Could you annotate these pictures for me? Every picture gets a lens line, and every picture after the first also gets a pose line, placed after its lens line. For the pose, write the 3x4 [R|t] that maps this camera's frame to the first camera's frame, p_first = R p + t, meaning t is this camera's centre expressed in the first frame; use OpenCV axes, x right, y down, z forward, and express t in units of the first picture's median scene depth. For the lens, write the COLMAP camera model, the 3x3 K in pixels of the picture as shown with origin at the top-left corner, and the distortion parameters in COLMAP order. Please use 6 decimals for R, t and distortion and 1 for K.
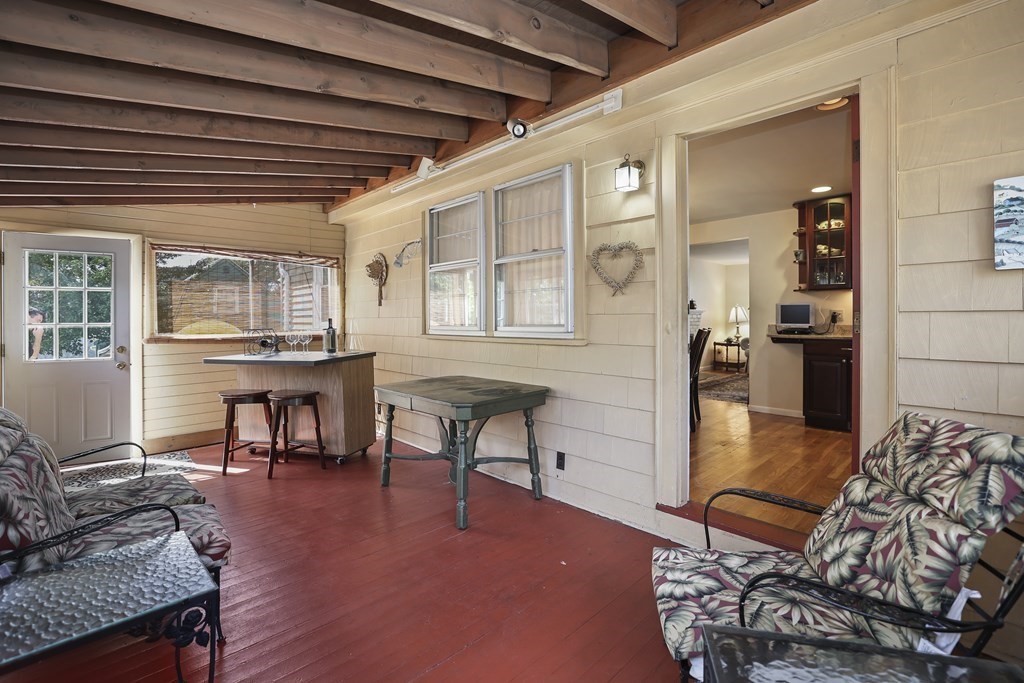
lens RADIAL K [[453.4, 0, 509.2], [0, 453.4, 326.1], [0, 0, 1]] dist [-0.058265, 0.029059]
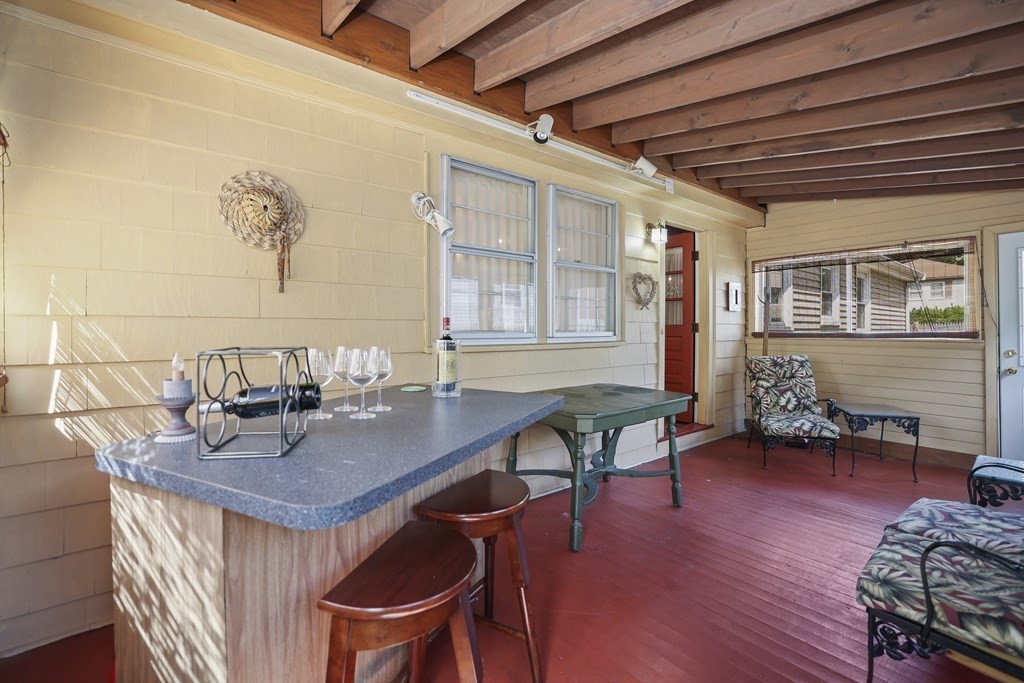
lens RADIAL K [[453.4, 0, 509.2], [0, 453.4, 326.1], [0, 0, 1]] dist [-0.058265, 0.029059]
pose [[0.093205, -0.002516, 0.995644, -1.210675], [0.007620, 0.999969, 0.001814, -0.018063], [-0.995618, 0.007418, 0.093221, 1.238007]]
